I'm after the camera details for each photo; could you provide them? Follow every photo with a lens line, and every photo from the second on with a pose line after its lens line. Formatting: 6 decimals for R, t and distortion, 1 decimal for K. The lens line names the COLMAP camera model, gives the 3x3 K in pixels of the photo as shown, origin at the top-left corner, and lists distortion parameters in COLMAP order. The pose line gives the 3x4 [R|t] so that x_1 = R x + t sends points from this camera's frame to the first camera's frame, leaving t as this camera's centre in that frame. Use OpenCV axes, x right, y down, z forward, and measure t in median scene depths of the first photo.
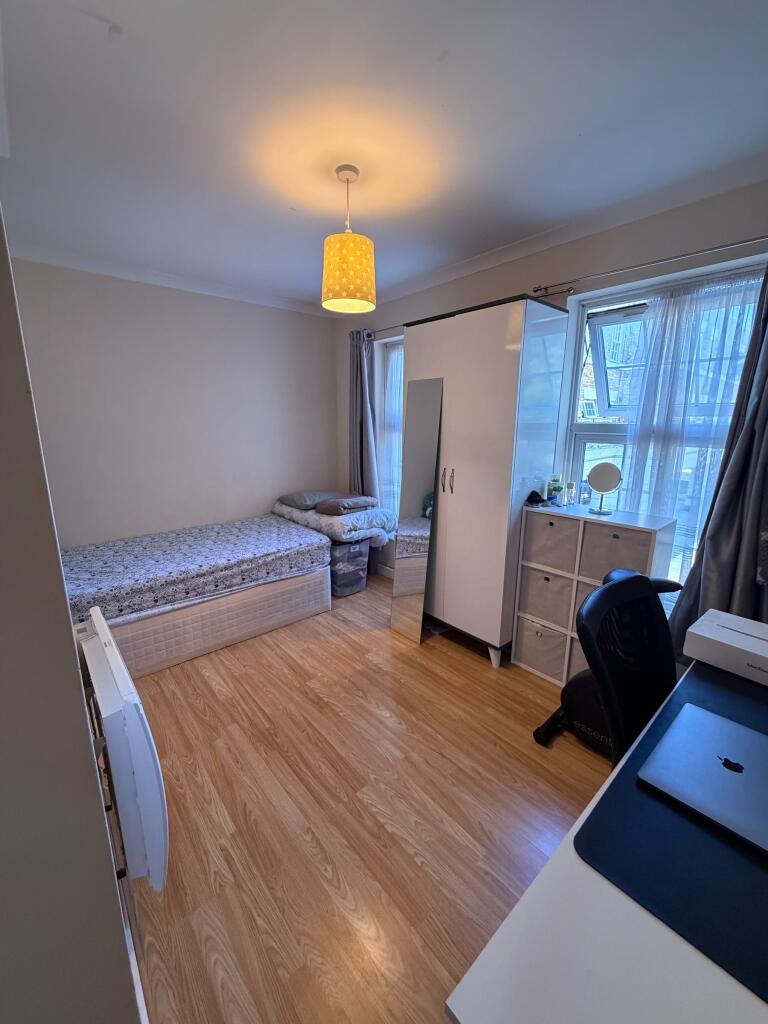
lens RADIAL K [[409.3, 0, 382.2], [0, 409.3, 506.8], [0, 0, 1]] dist [-0.000215, 0.000178]
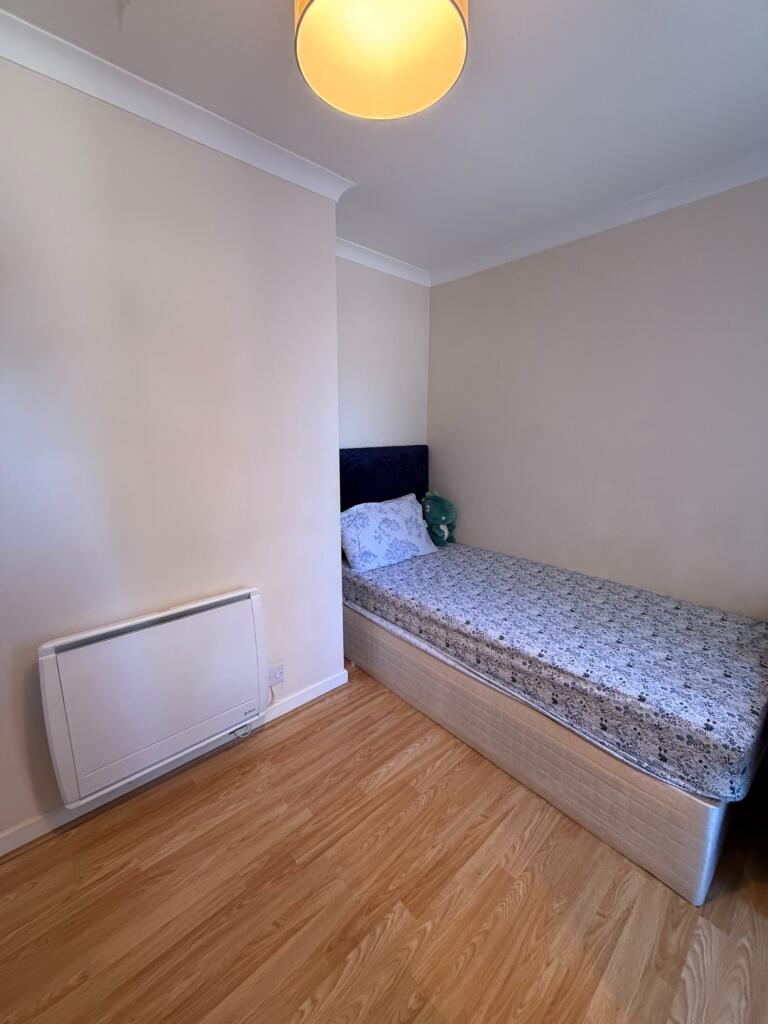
lens RADIAL K [[409.3, 0, 382.2], [0, 409.3, 506.8], [0, 0, 1]] dist [-0.000215, 0.000178]
pose [[0.020017, 0.199376, -0.979719, 0.224768], [-0.211768, 0.958527, 0.190736, -0.159753], [0.977115, 0.203655, 0.061409, 0.773610]]
